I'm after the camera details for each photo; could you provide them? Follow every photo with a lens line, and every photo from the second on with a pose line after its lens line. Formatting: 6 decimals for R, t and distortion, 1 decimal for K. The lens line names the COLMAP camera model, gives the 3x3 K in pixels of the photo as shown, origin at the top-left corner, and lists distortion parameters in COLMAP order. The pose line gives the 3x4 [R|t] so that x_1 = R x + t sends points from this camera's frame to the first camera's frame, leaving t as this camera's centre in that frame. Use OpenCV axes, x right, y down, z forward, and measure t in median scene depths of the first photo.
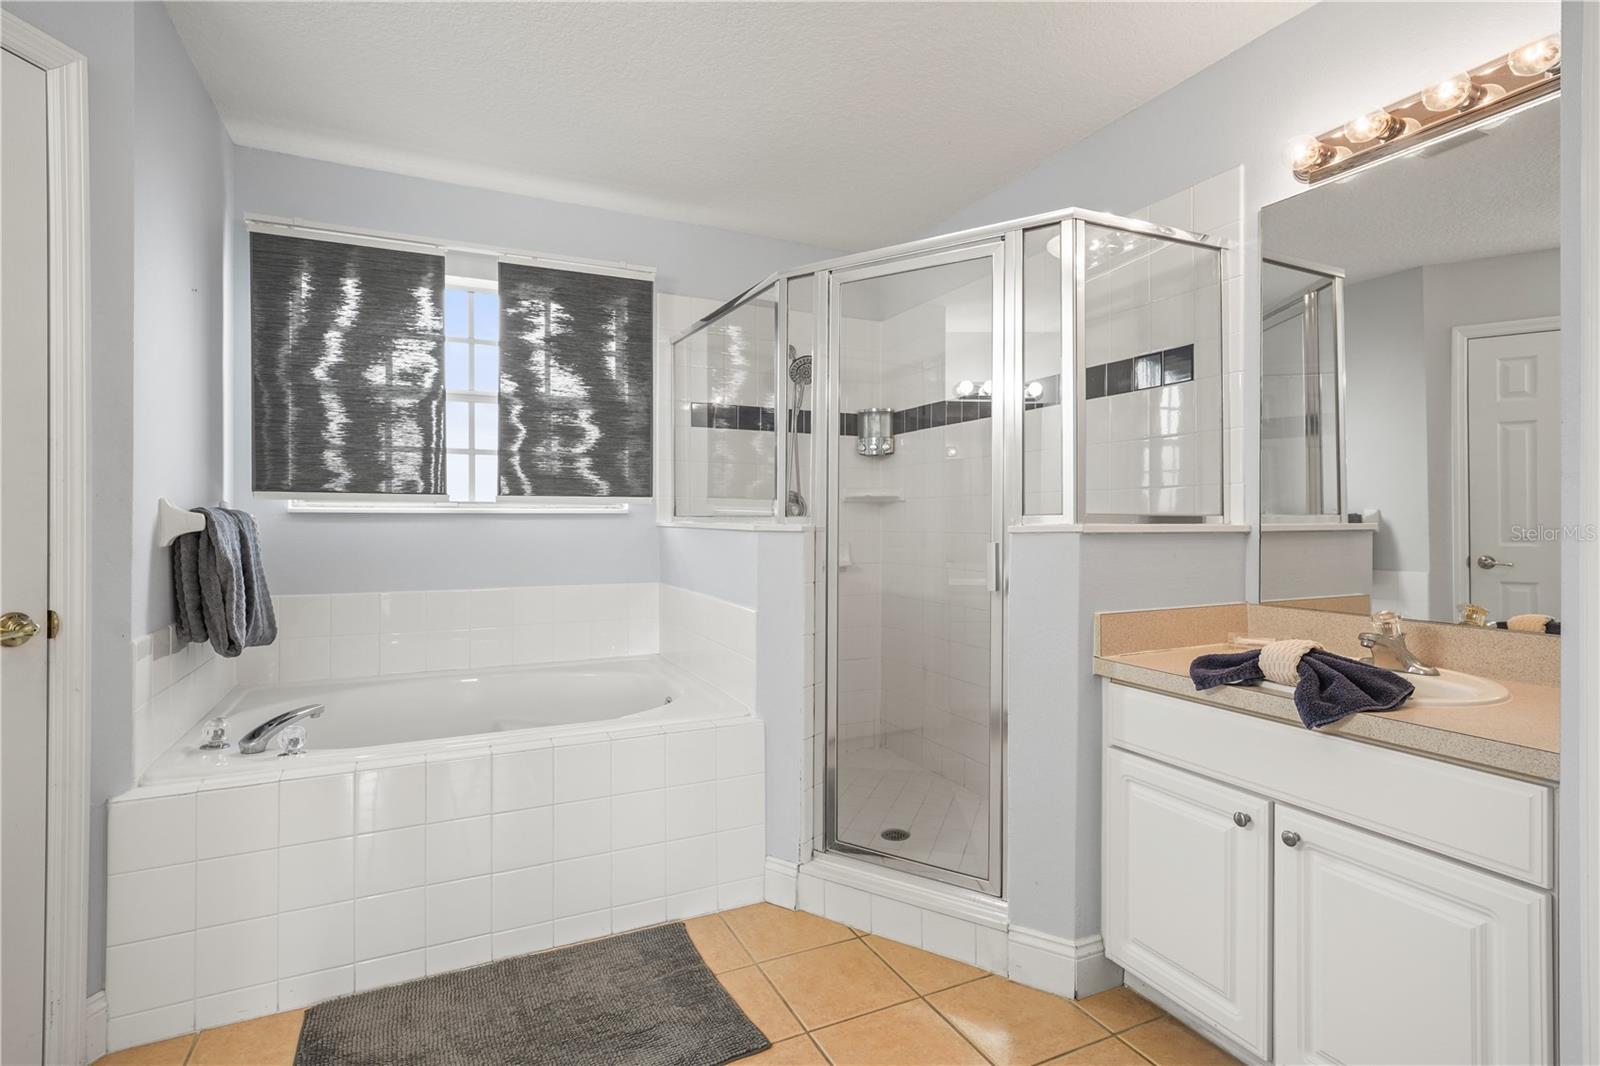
lens RADIAL K [[819.7, 0, 805.1], [0, 819.7, 520.2], [0, 0, 1]] dist [0.027162, -0.000695]
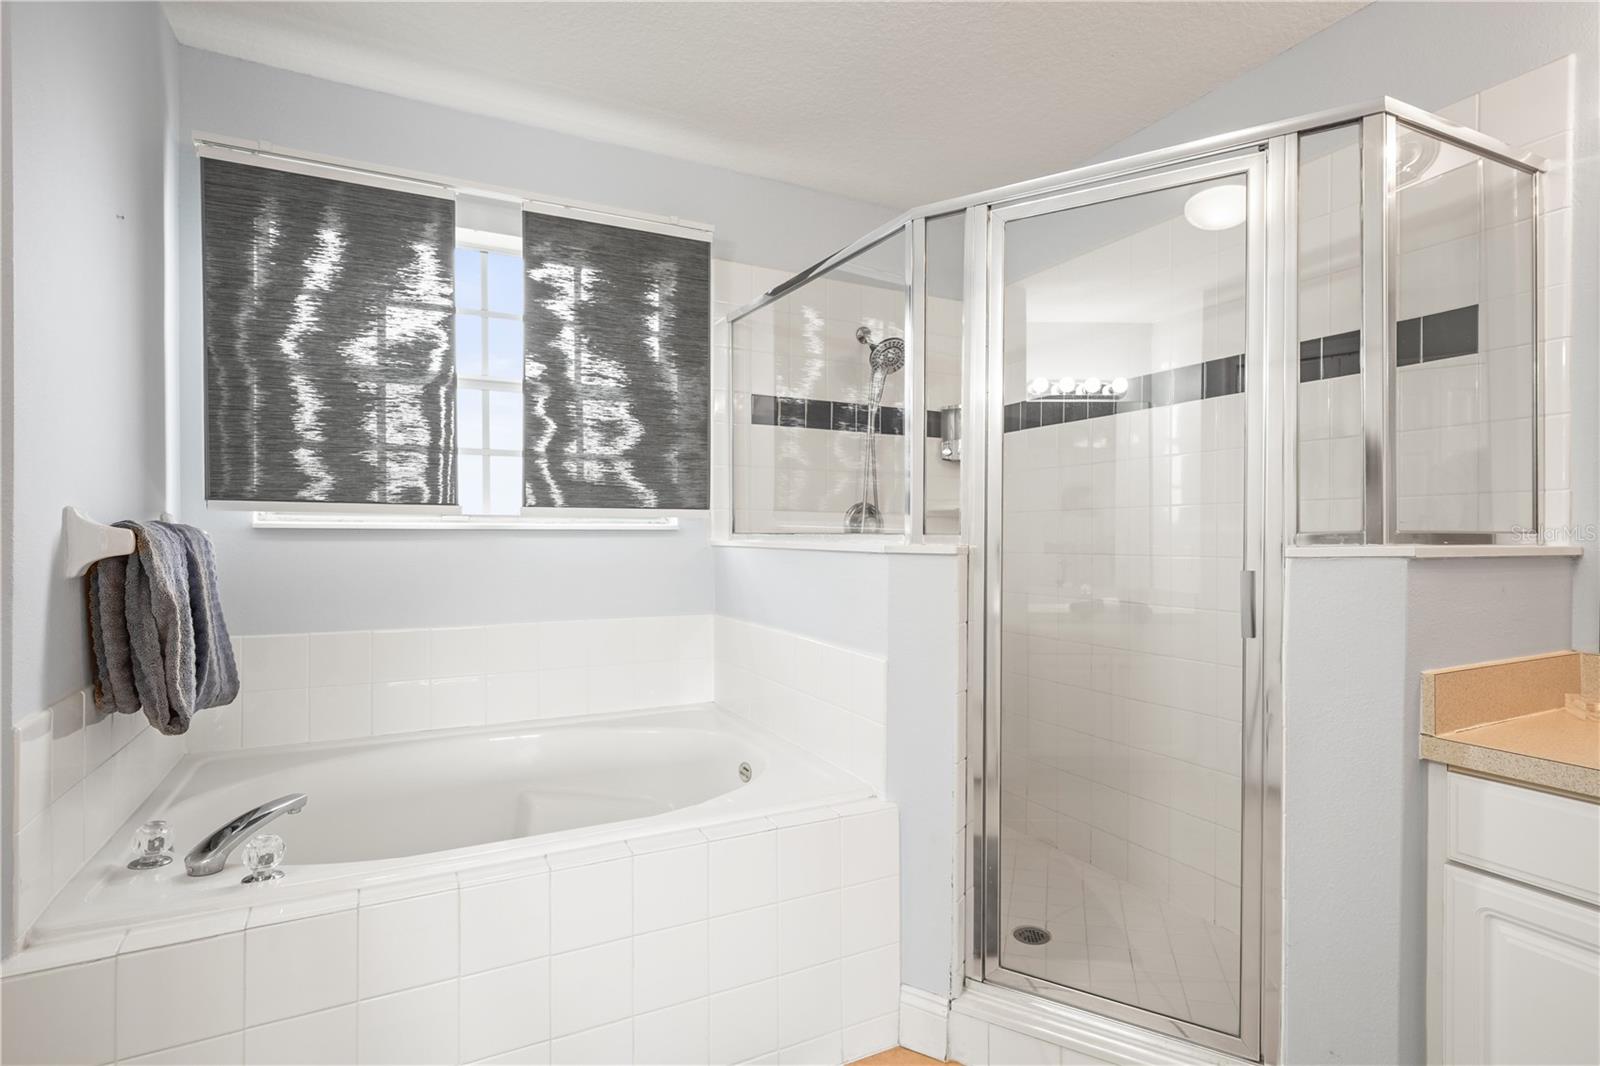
lens RADIAL K [[819.7, 0, 798.1], [0, 819.7, 542.0], [0, 0, 1]] dist [0.027162, -0.000695]
pose [[0.999538, 0.000656, 0.030383, -0.144460], [-0.000851, 0.999979, 0.006400, -0.001649], [-0.030378, -0.006423, 0.999518, 0.219464]]
